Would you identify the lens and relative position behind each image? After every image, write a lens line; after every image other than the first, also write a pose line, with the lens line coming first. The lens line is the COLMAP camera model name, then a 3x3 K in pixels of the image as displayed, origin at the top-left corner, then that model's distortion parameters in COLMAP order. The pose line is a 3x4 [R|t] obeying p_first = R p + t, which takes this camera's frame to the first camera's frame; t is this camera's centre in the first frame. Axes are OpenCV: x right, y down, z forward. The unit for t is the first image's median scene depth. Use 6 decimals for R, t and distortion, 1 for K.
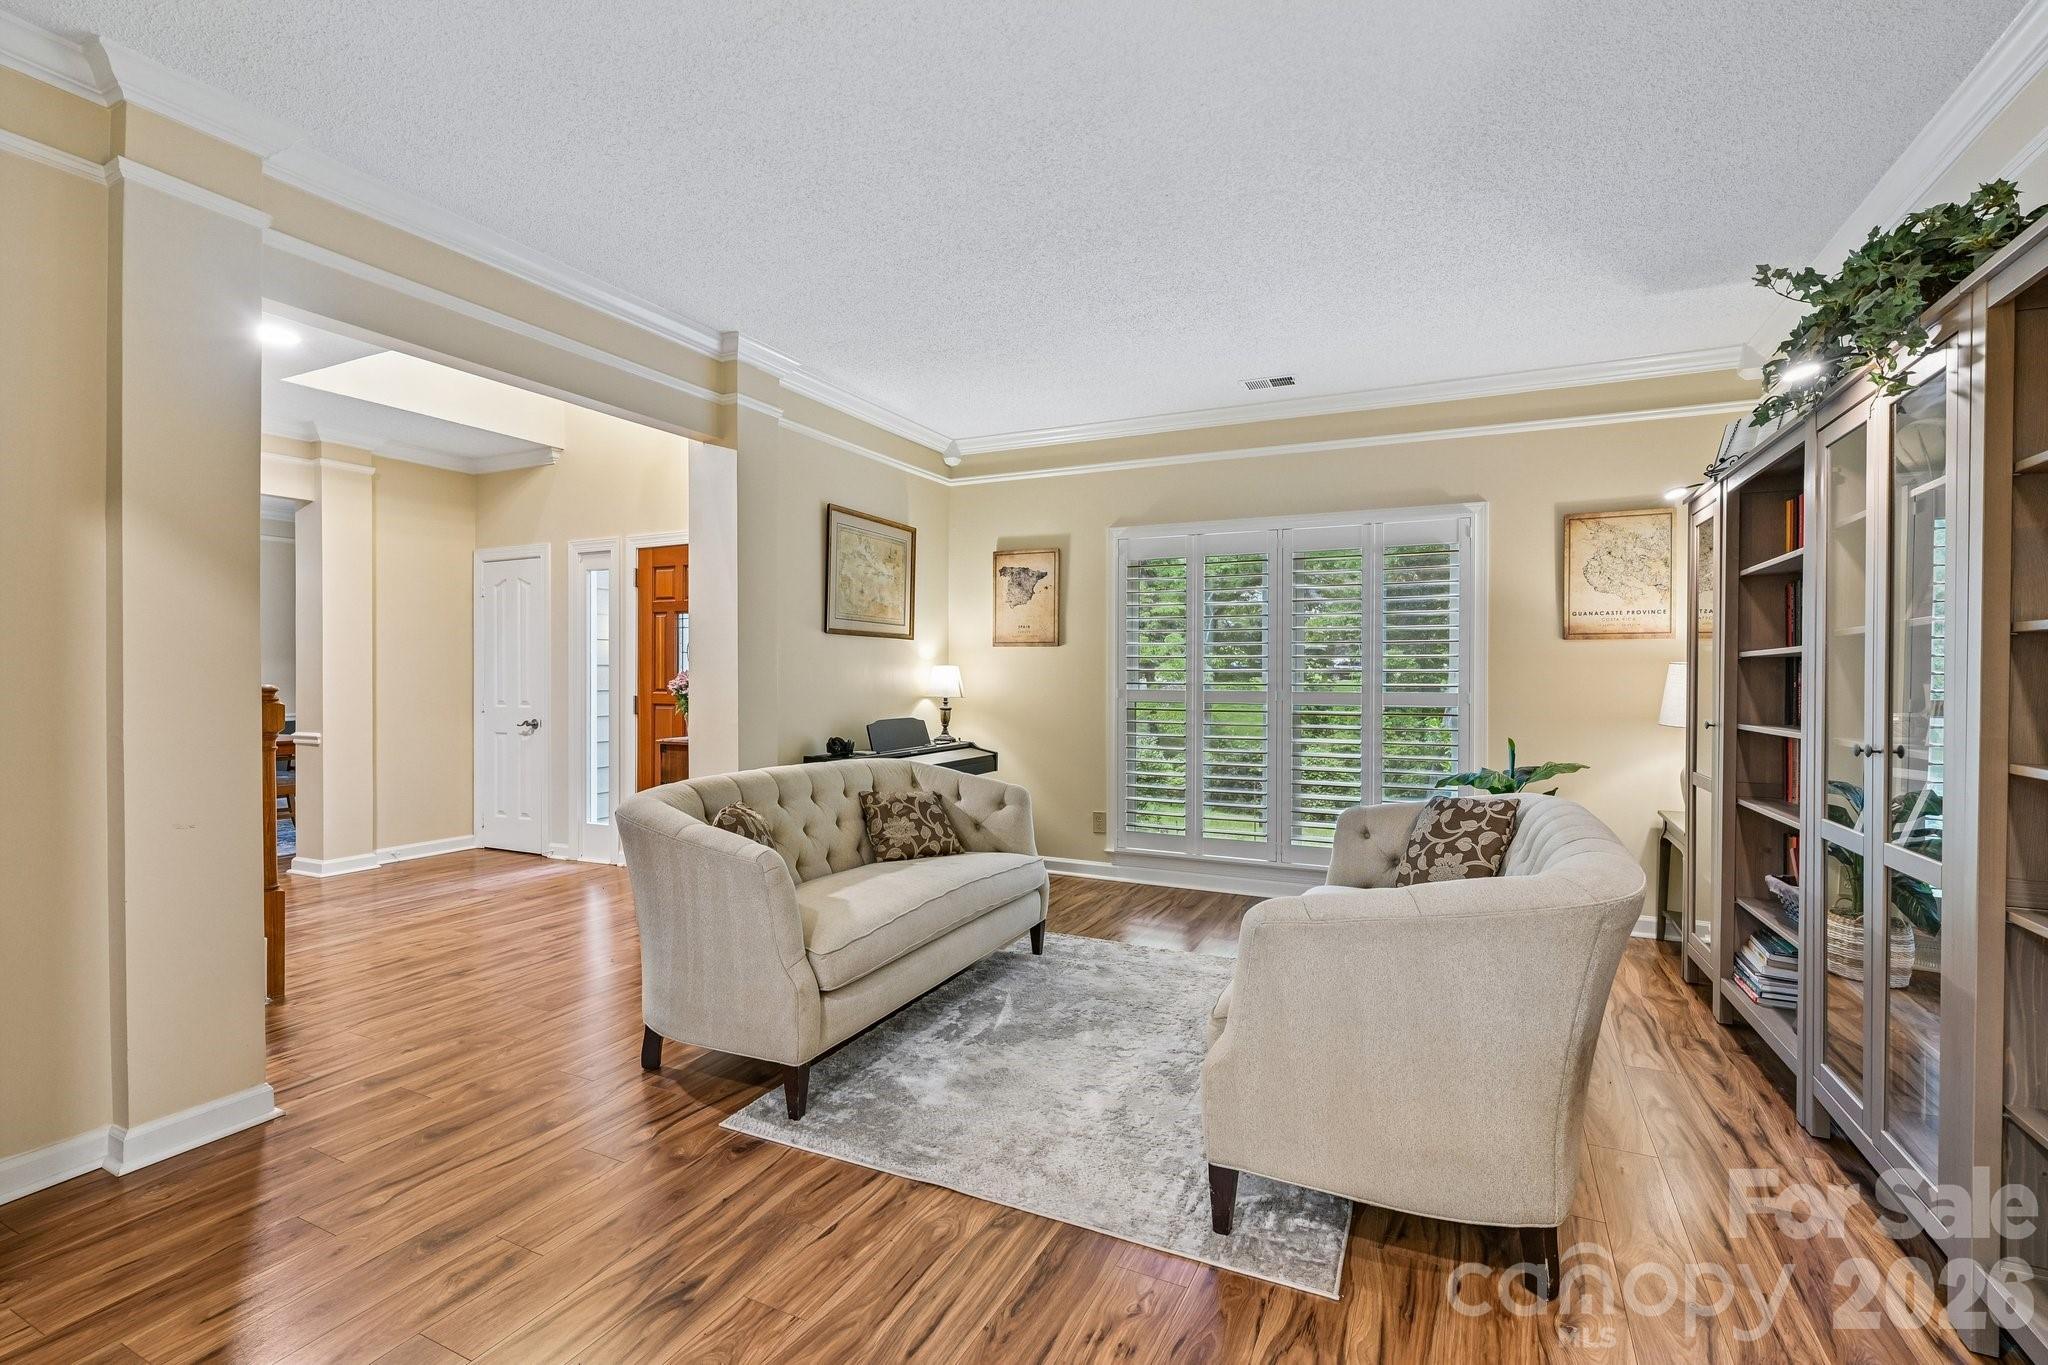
lens RADIAL K [[926.5, 0, 1019.3], [0, 926.5, 685.5], [0, 0, 1]] dist [0.000726, -0.000100]
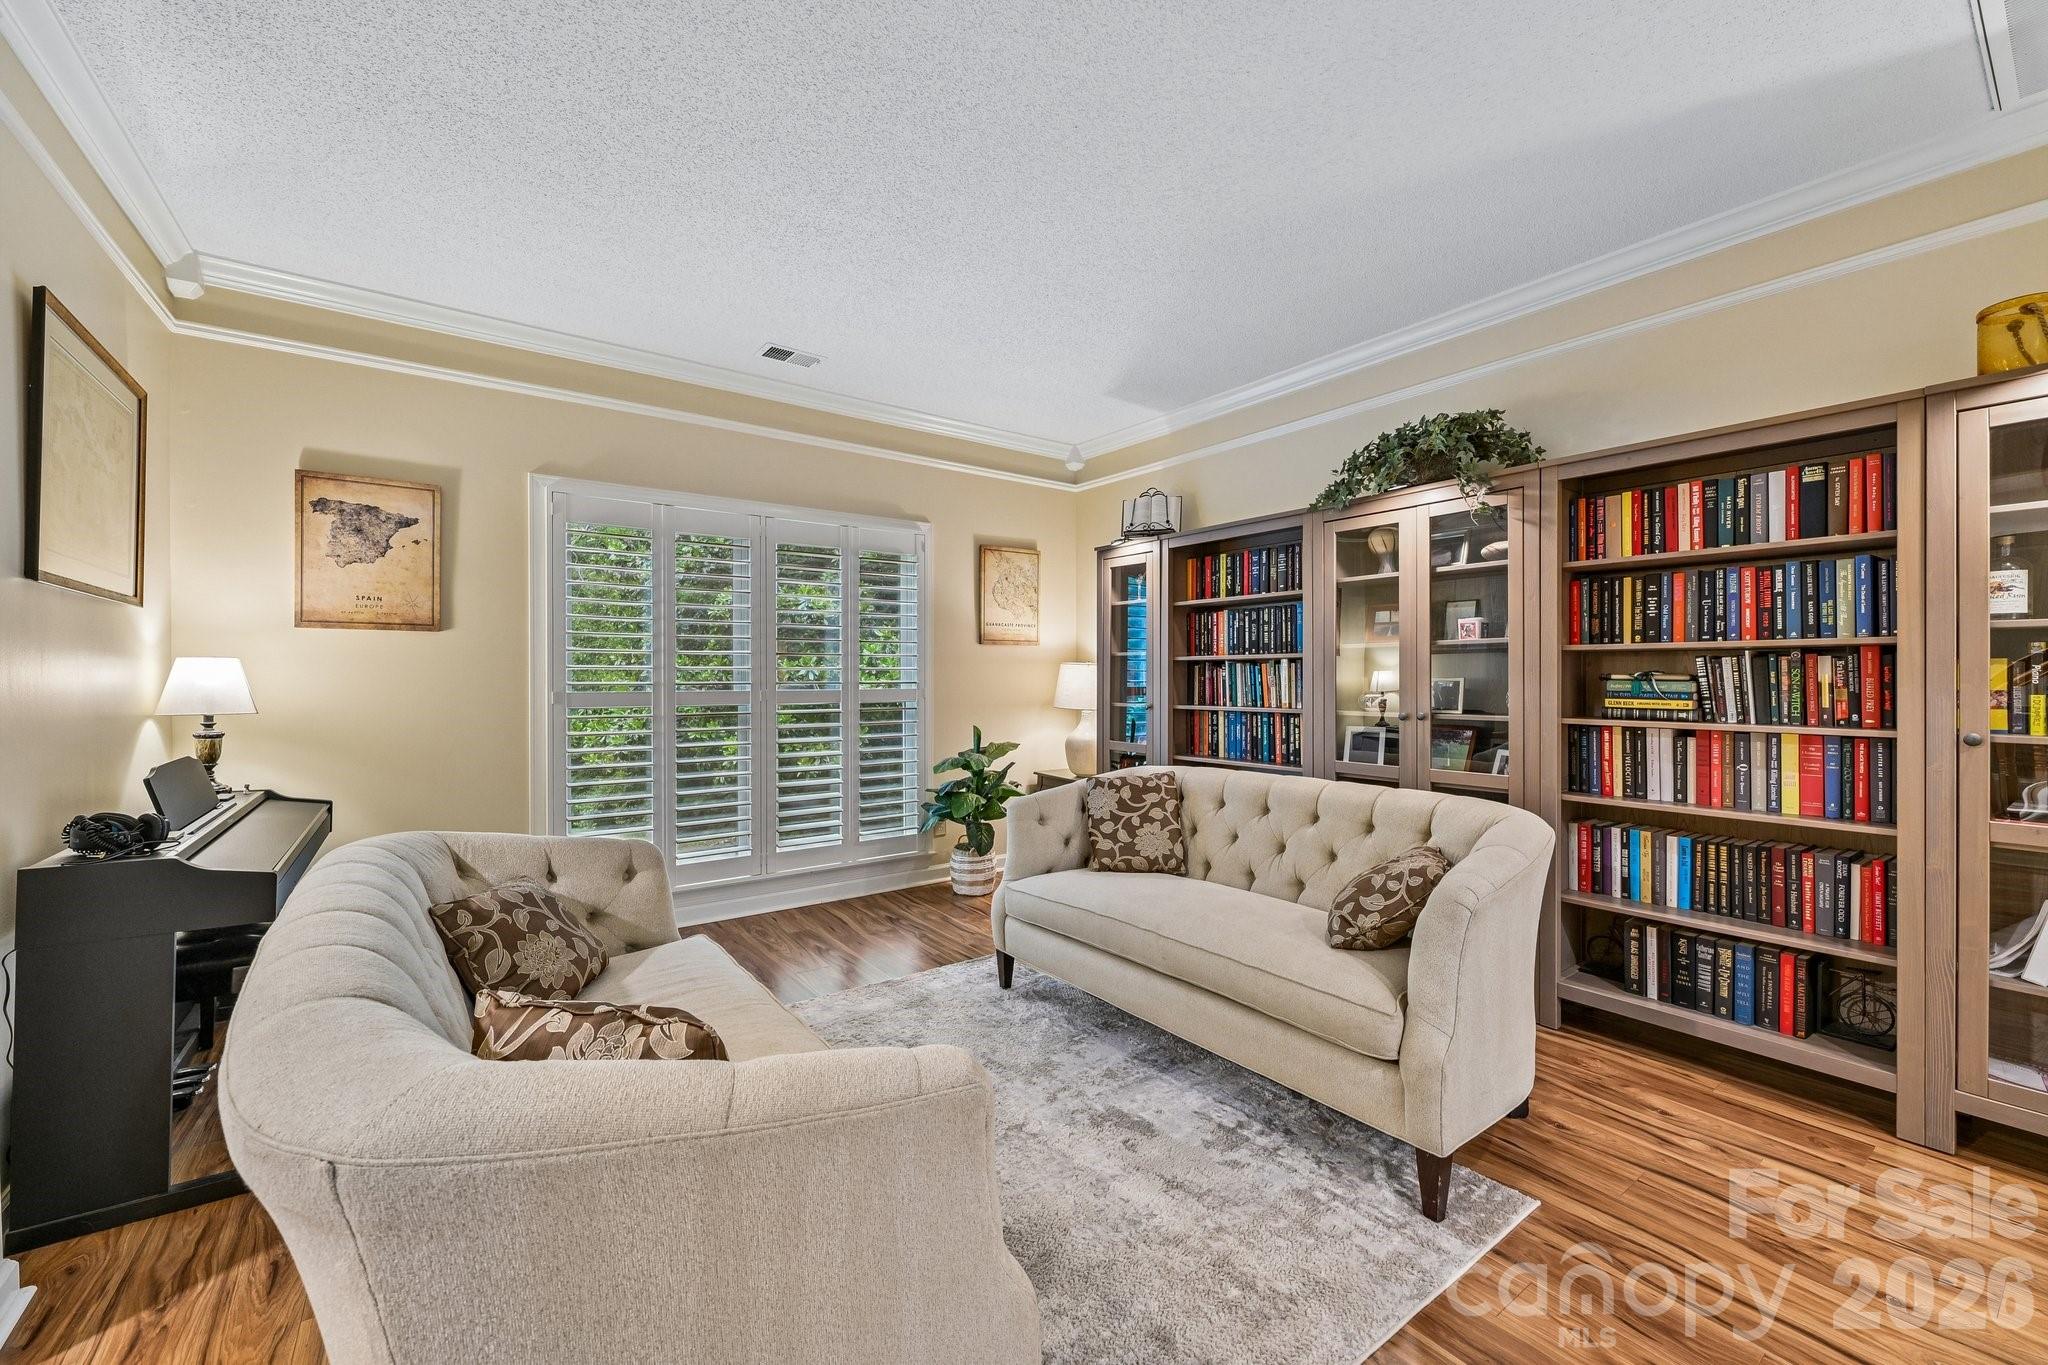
lens RADIAL K [[806.2, 0, 1018.0], [0, 806.2, 677.7], [0, 0, 1]] dist [-0.000143, -0.000138]
pose [[0.472298, -0.007785, 0.881405, -0.360054], [0.011118, 0.999934, 0.002874, -0.006869], [-0.881369, 0.008442, 0.472353, 0.454006]]
